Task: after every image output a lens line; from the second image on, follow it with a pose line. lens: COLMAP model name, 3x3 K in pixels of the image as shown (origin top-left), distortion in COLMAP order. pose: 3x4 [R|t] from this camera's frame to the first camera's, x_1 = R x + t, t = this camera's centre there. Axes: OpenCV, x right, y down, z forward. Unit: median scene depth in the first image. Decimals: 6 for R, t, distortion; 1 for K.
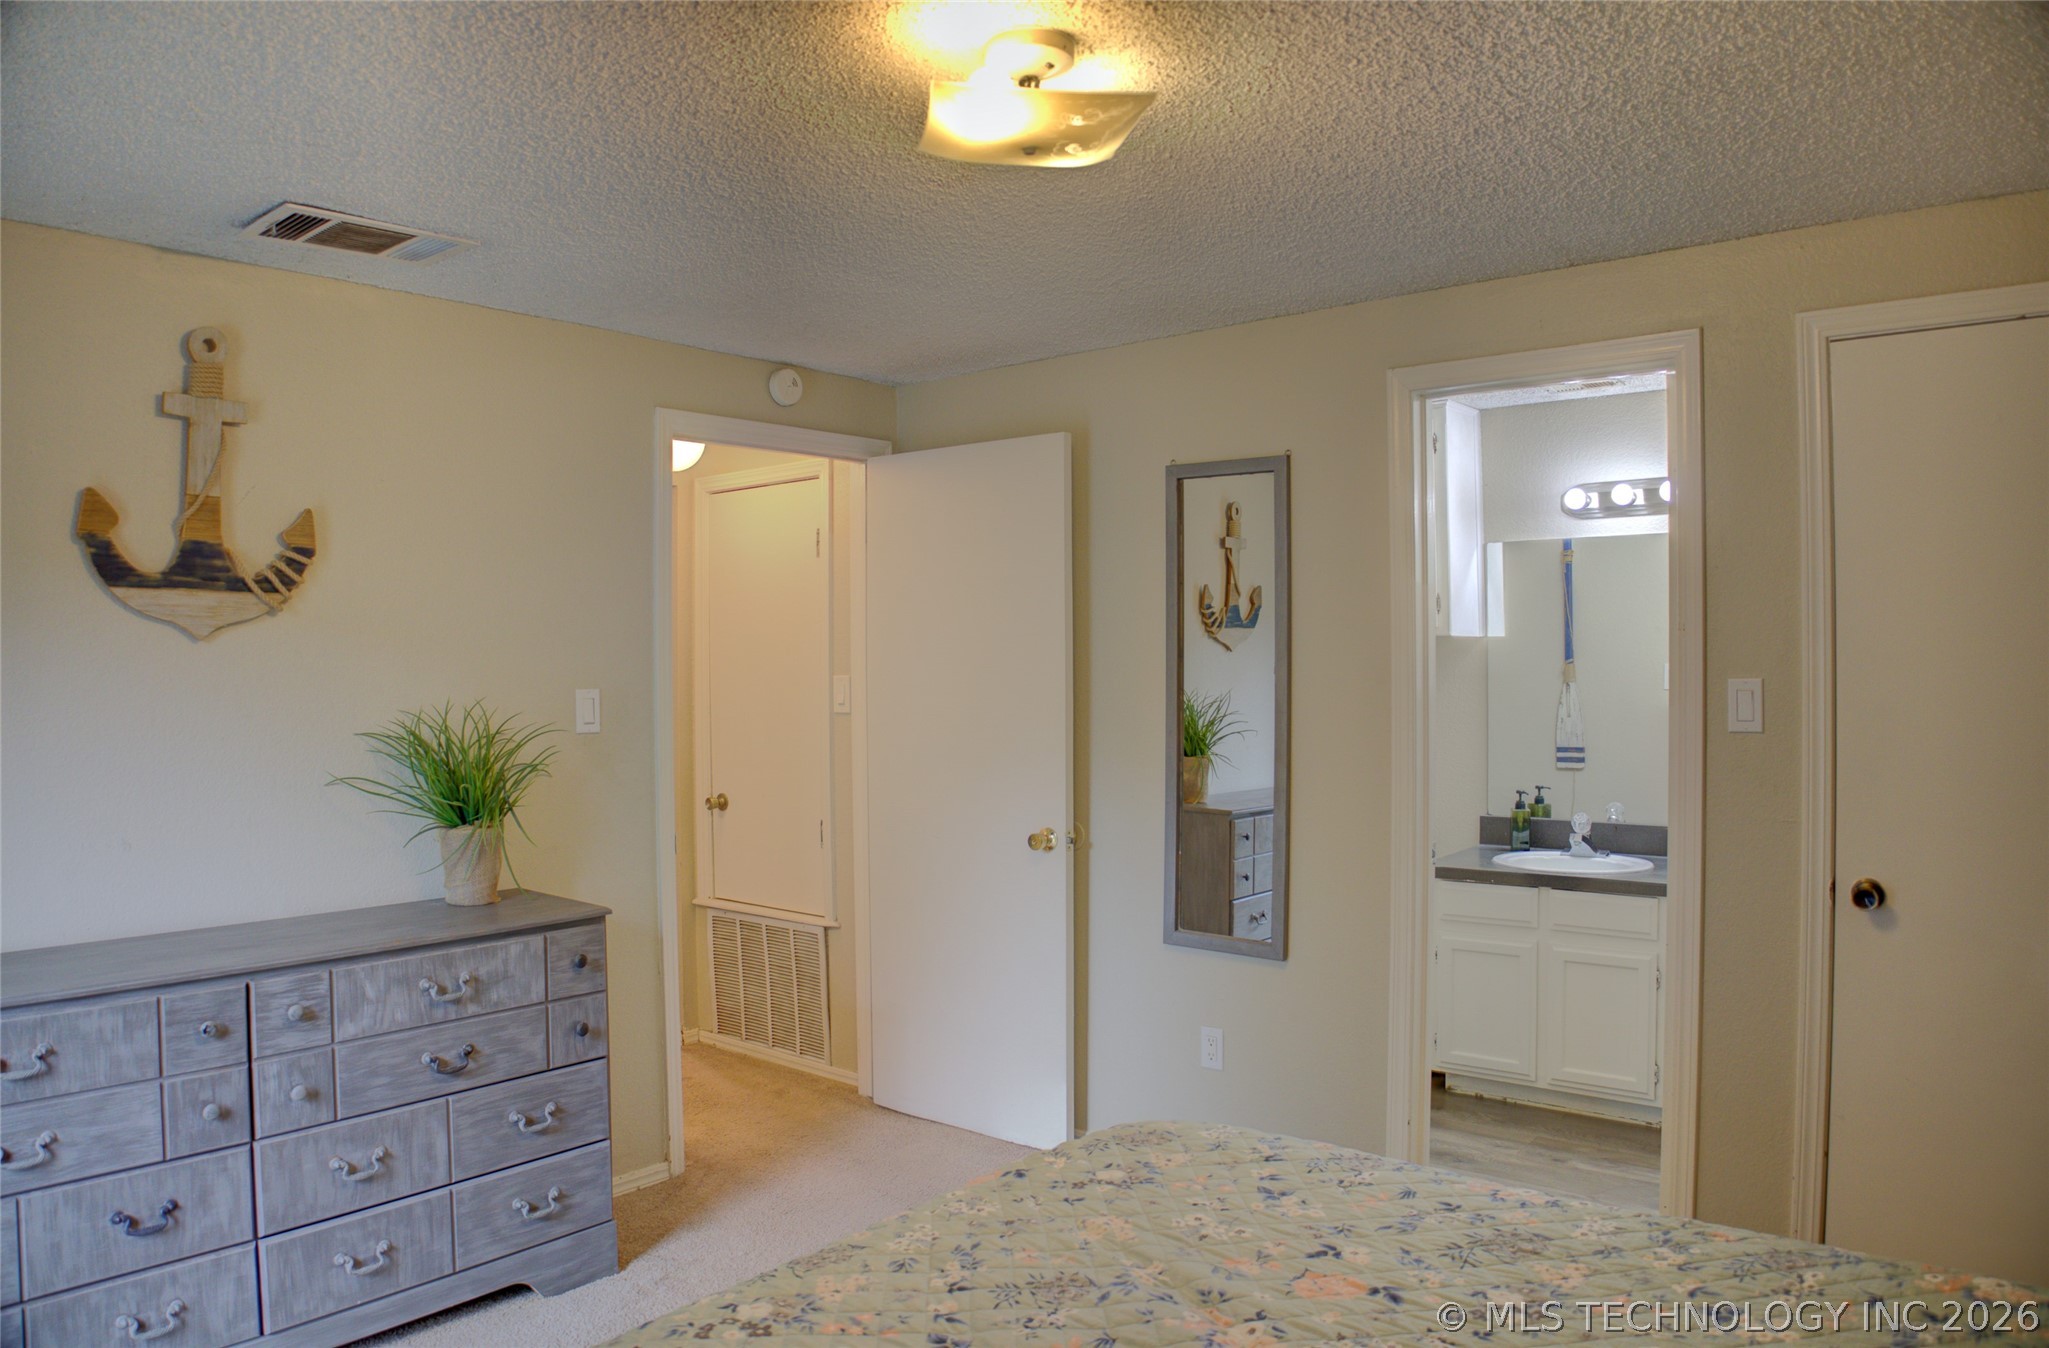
lens RADIAL K [[1385.9, 0, 1062.8], [0, 1385.9, 678.2], [0, 0, 1]] dist [-0.054370, -0.000367]
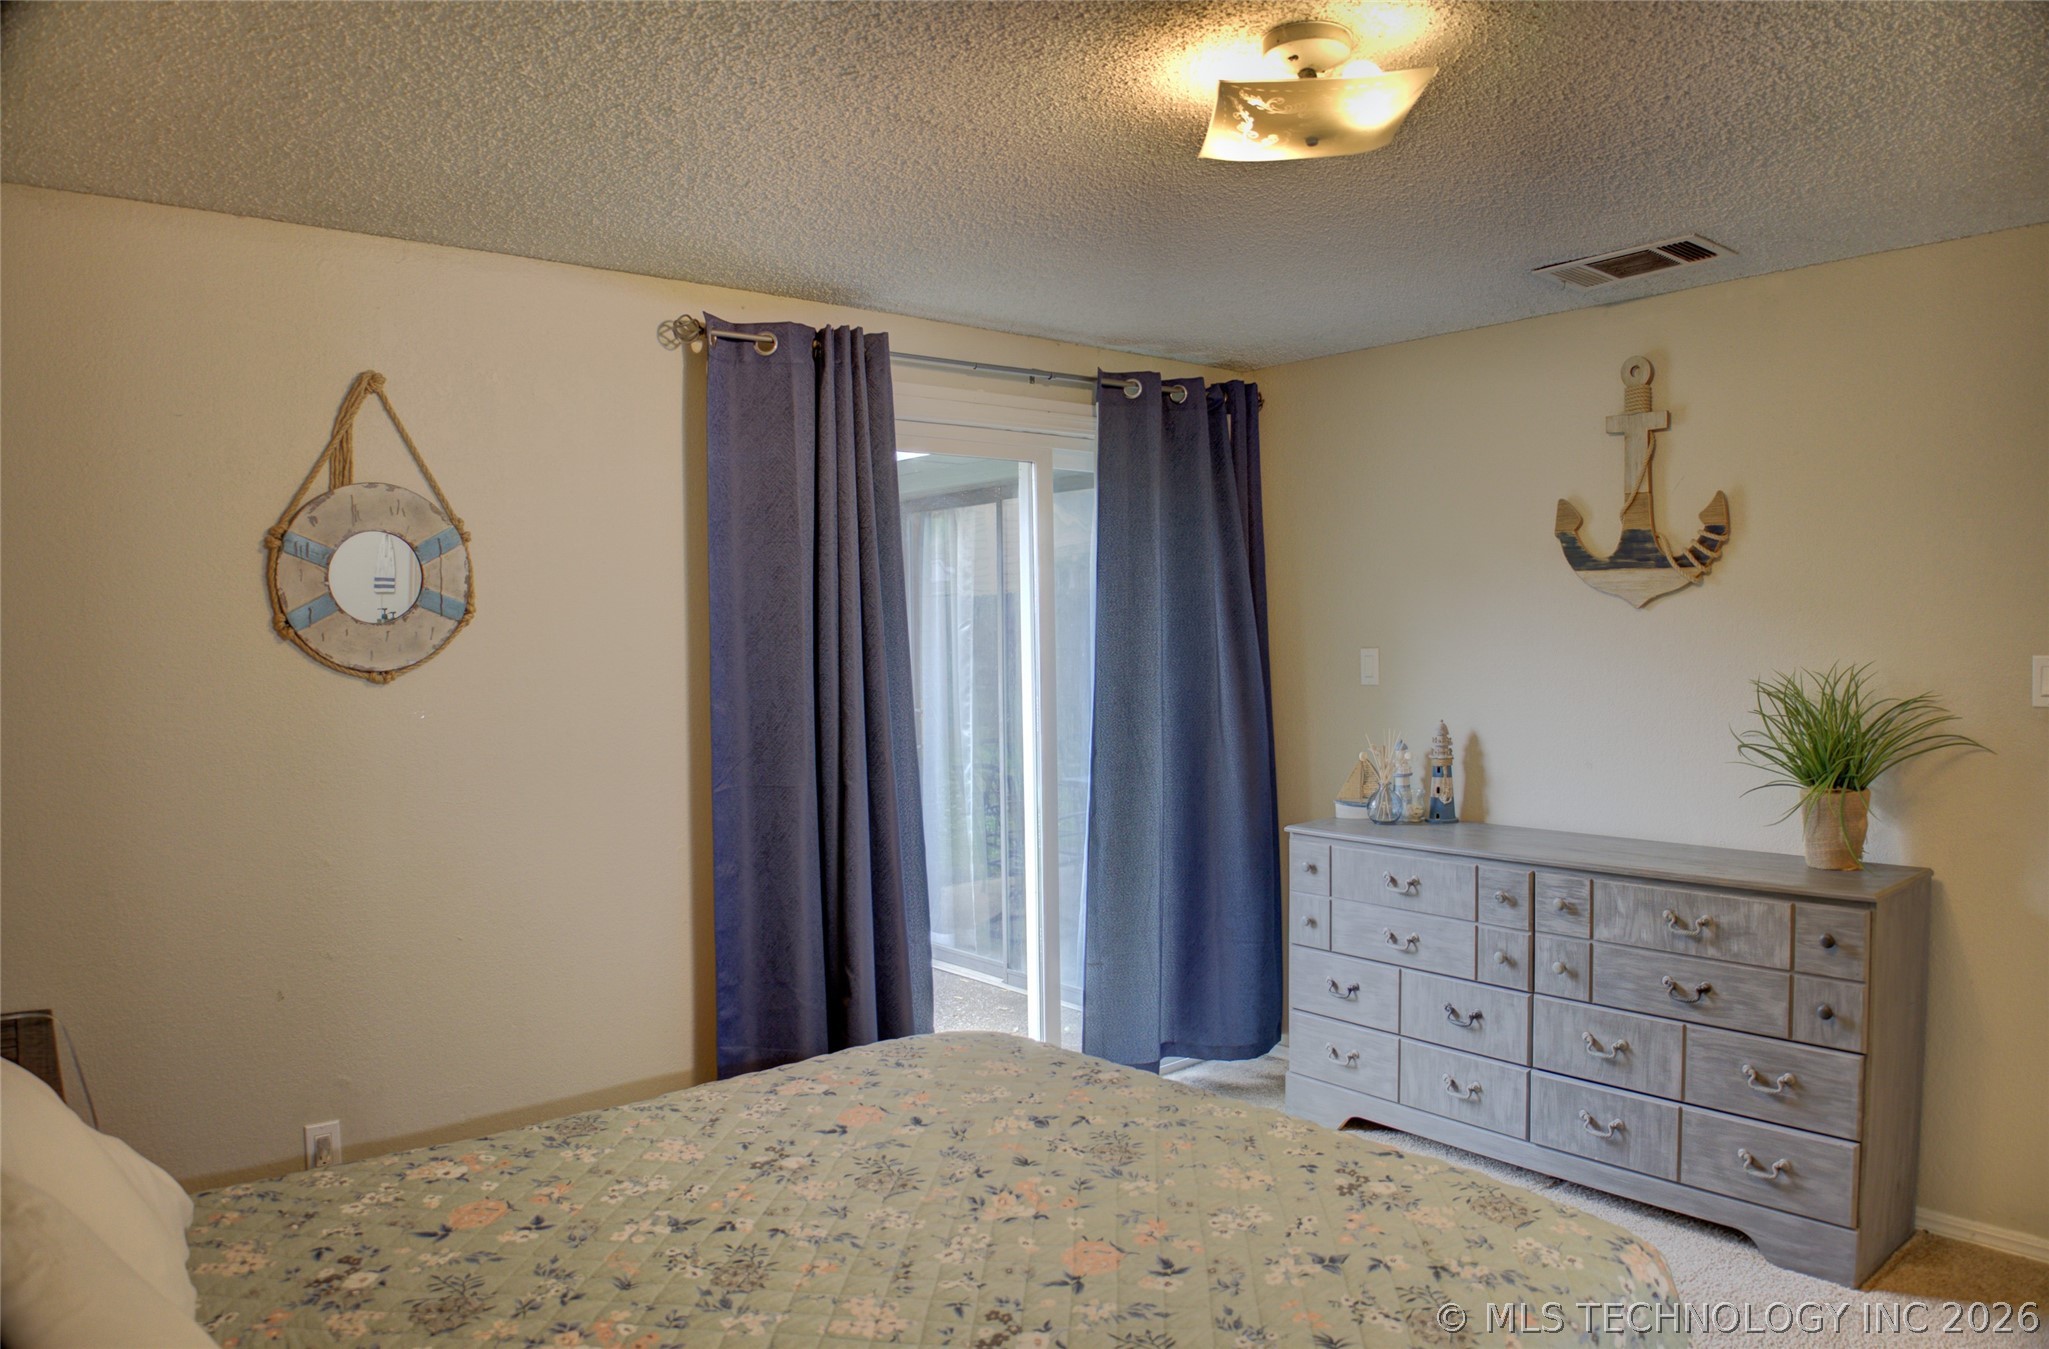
lens RADIAL K [[1375.1, 0, 1028.9], [0, 1375.1, 677.5], [0, 0, 1]] dist [-0.132623, 0.057216]
pose [[-0.181091, 0.031692, -0.982956, 0.690494], [0.001063, 0.999486, 0.032029, -0.005252], [0.983466, 0.004756, -0.181032, 0.681739]]
